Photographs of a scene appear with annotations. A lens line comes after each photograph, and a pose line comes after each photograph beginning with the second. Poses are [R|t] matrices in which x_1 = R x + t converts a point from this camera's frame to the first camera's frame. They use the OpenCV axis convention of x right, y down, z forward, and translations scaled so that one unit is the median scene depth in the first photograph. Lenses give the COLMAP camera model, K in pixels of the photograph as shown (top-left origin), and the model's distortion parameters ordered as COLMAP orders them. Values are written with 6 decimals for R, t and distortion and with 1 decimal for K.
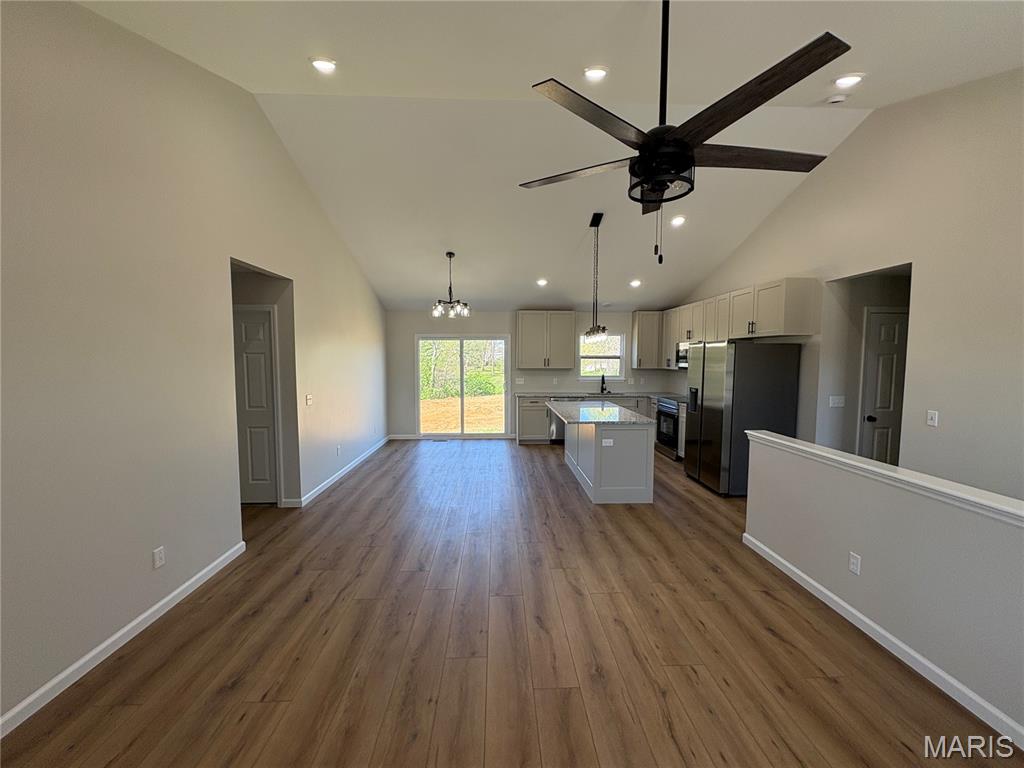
lens RADIAL K [[406.0, 0, 512.7], [0, 406.0, 385.2], [0, 0, 1]] dist [-0.000420, 0.000349]
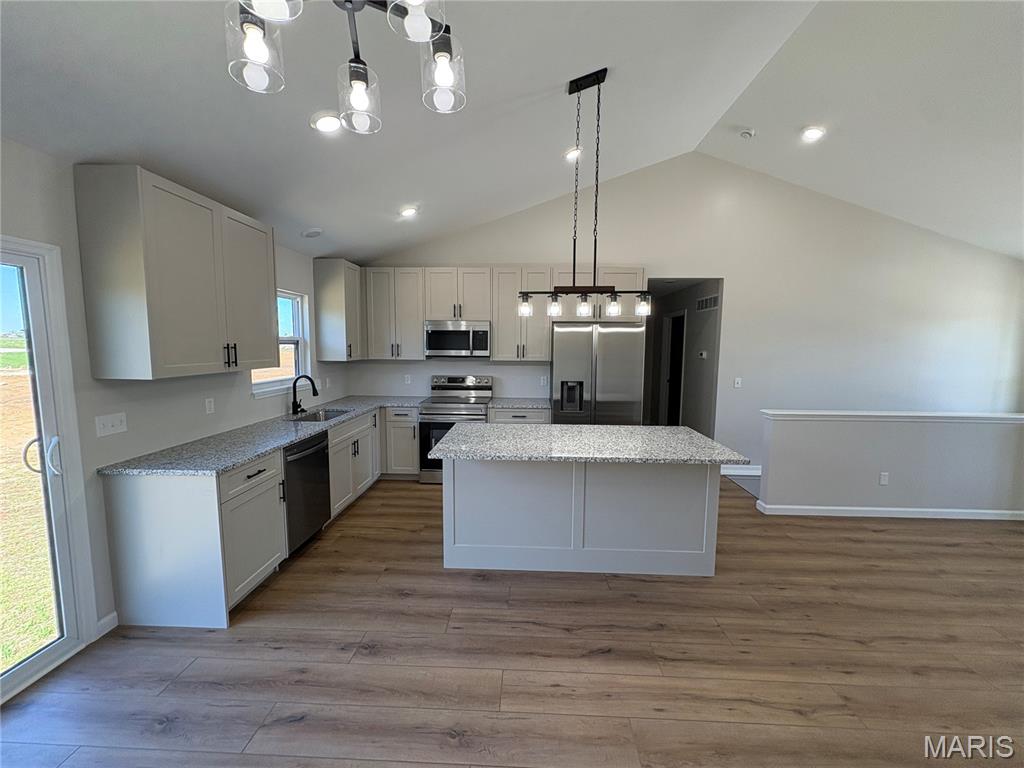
lens RADIAL K [[406.0, 0, 512.7], [0, 406.0, 385.2], [0, 0, 1]] dist [-0.000420, 0.000349]
pose [[0.081600, -0.106309, 0.990979, -0.521734], [0.062607, 0.992878, 0.101357, -0.109035], [-0.994697, 0.053772, 0.087674, 1.540916]]
